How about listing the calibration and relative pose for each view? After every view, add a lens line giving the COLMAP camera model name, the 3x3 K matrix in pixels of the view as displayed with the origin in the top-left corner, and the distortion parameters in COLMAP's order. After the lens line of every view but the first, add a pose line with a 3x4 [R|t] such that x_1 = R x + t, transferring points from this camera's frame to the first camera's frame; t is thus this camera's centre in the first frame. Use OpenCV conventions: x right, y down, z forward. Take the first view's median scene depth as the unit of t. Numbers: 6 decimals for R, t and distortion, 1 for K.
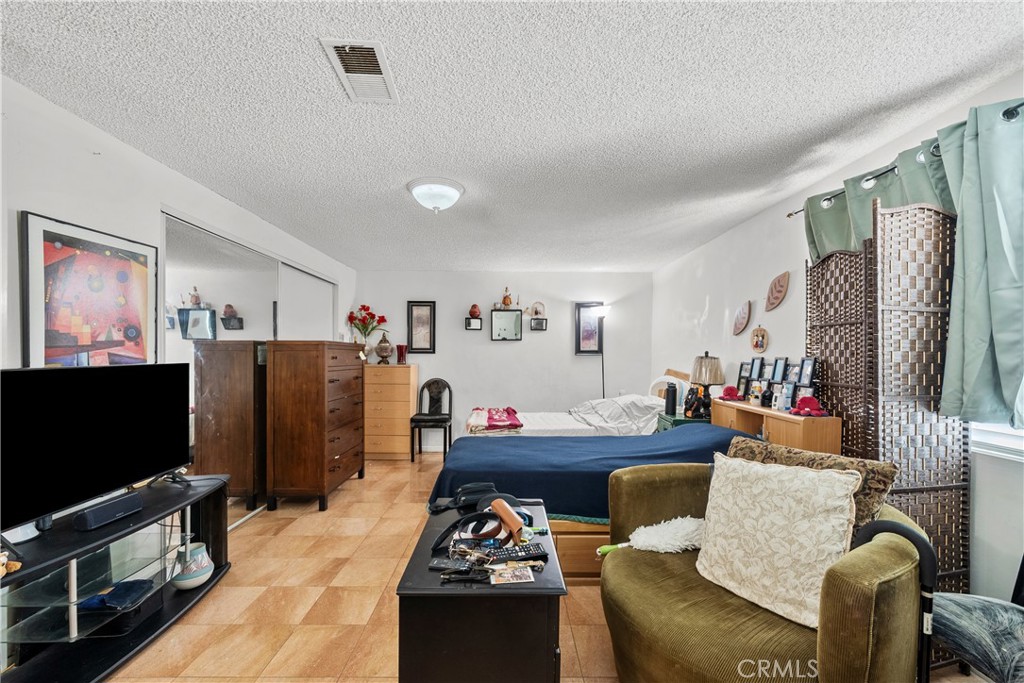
lens RADIAL K [[415.0, 0, 511.1], [0, 415.0, 351.5], [0, 0, 1]] dist [-0.000686, -0.000199]
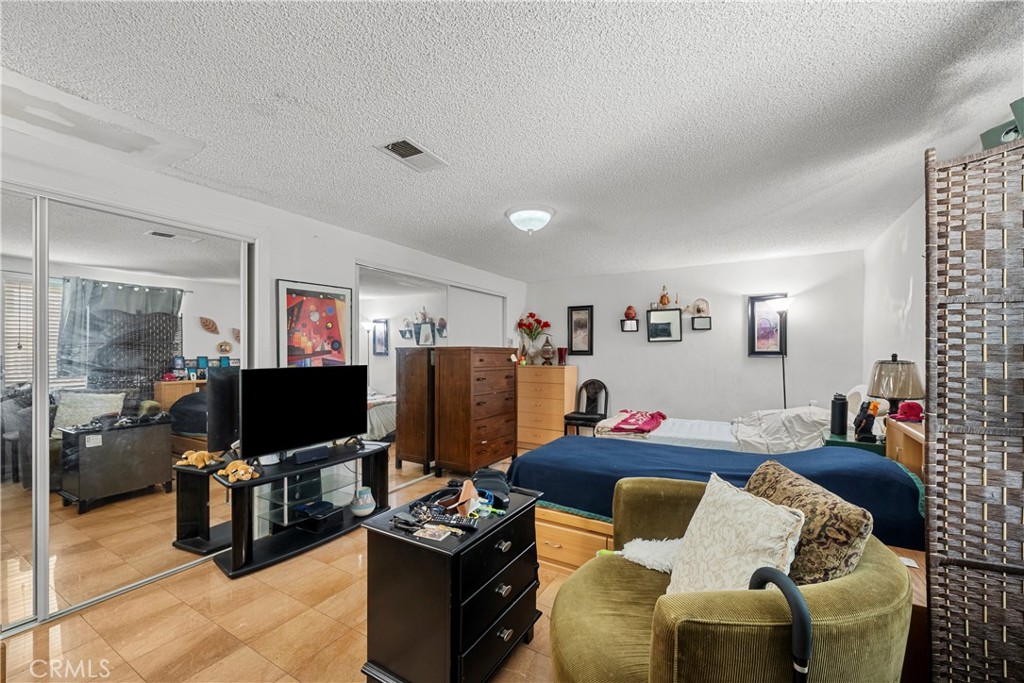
lens RADIAL K [[415.0, 0, 511.4], [0, 415.0, 346.8], [0, 0, 1]] dist [-0.000686, -0.000199]
pose [[0.852832, -0.011990, -0.522047, 0.305153], [0.007244, 0.999912, -0.011132, -0.011008], [0.522134, 0.005712, 0.852844, 0.004245]]
